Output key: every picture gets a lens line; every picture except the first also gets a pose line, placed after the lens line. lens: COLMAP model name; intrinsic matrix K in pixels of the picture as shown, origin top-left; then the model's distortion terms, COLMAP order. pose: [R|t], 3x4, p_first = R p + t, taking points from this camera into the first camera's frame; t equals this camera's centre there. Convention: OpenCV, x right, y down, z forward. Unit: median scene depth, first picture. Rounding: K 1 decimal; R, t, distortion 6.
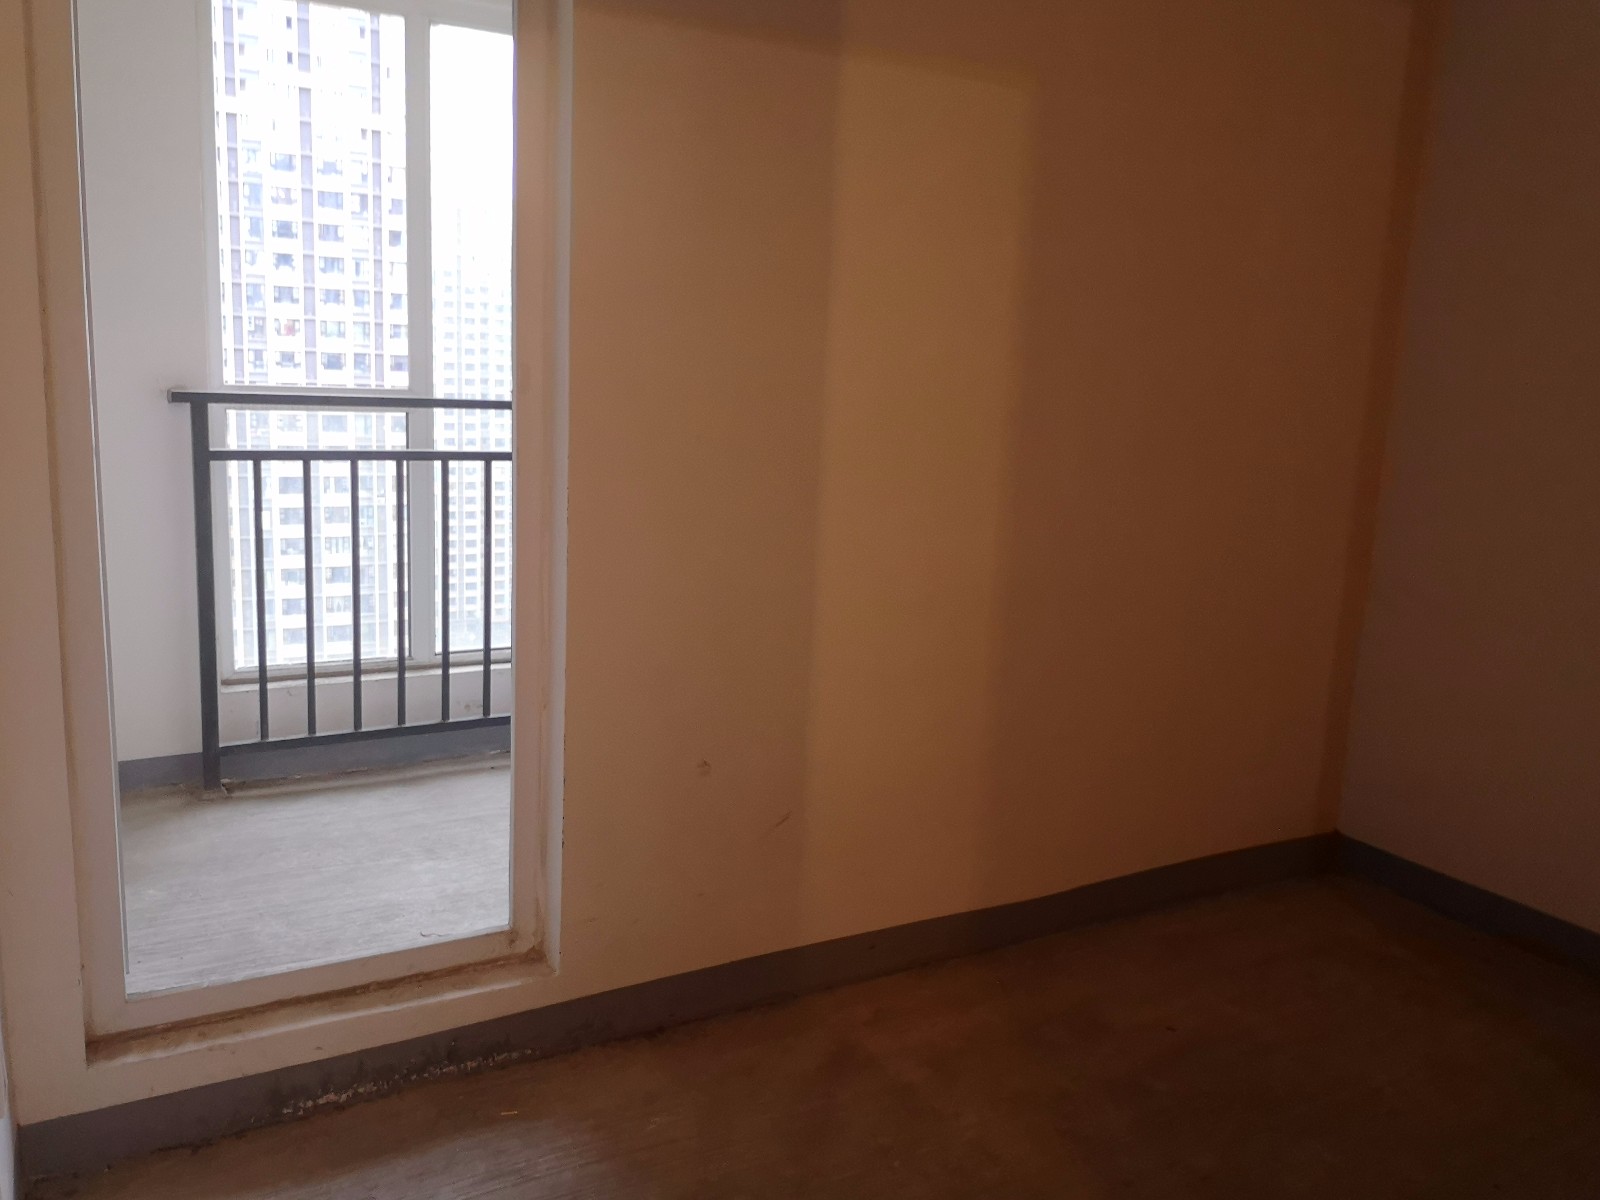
lens RADIAL K [[1266.2, 0, 800.0], [0, 1266.2, 600.0], [0, 0, 1]] dist [0.116184, -0.350318]
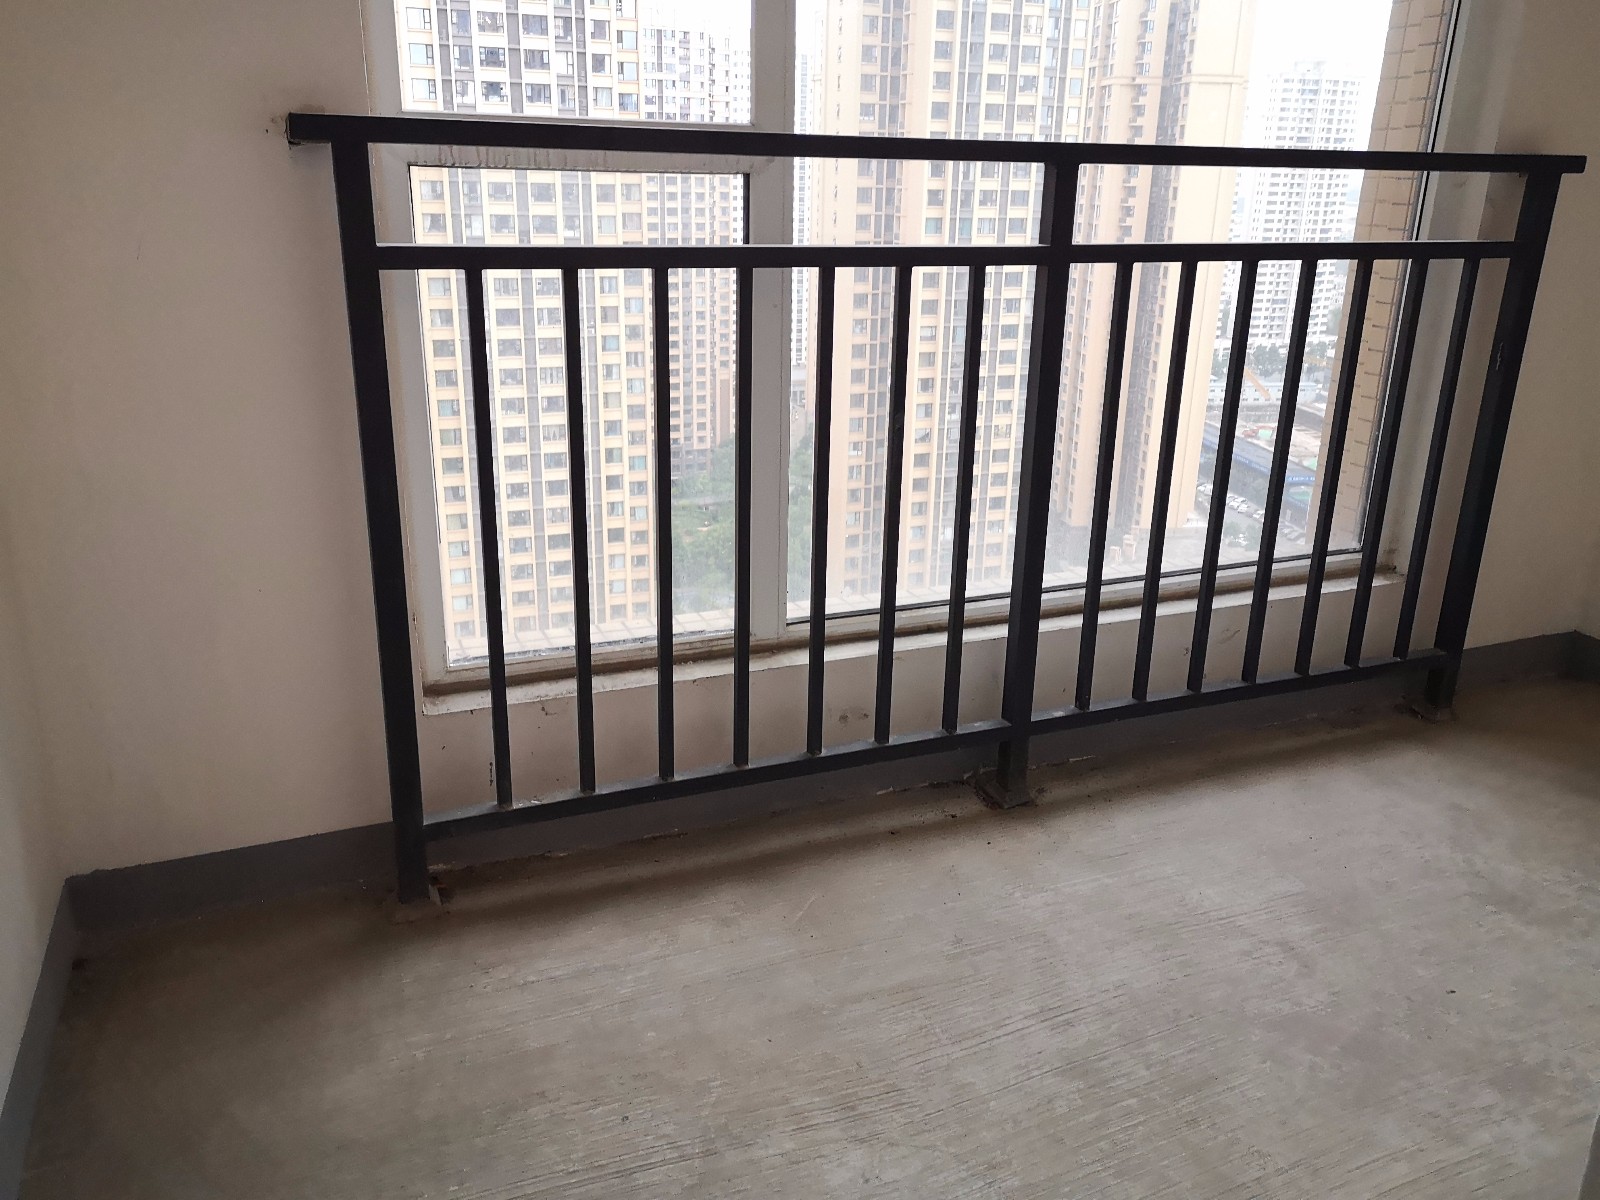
lens RADIAL K [[1266.2, 0, 800.0], [0, 1266.2, 600.0], [0, 0, 1]] dist [0.116184, -0.350318]
pose [[0.987587, 0.021895, -0.155541, -0.214140], [-0.001059, 0.991143, 0.132796, -0.046676], [0.157071, -0.130983, 0.978863, 0.504741]]
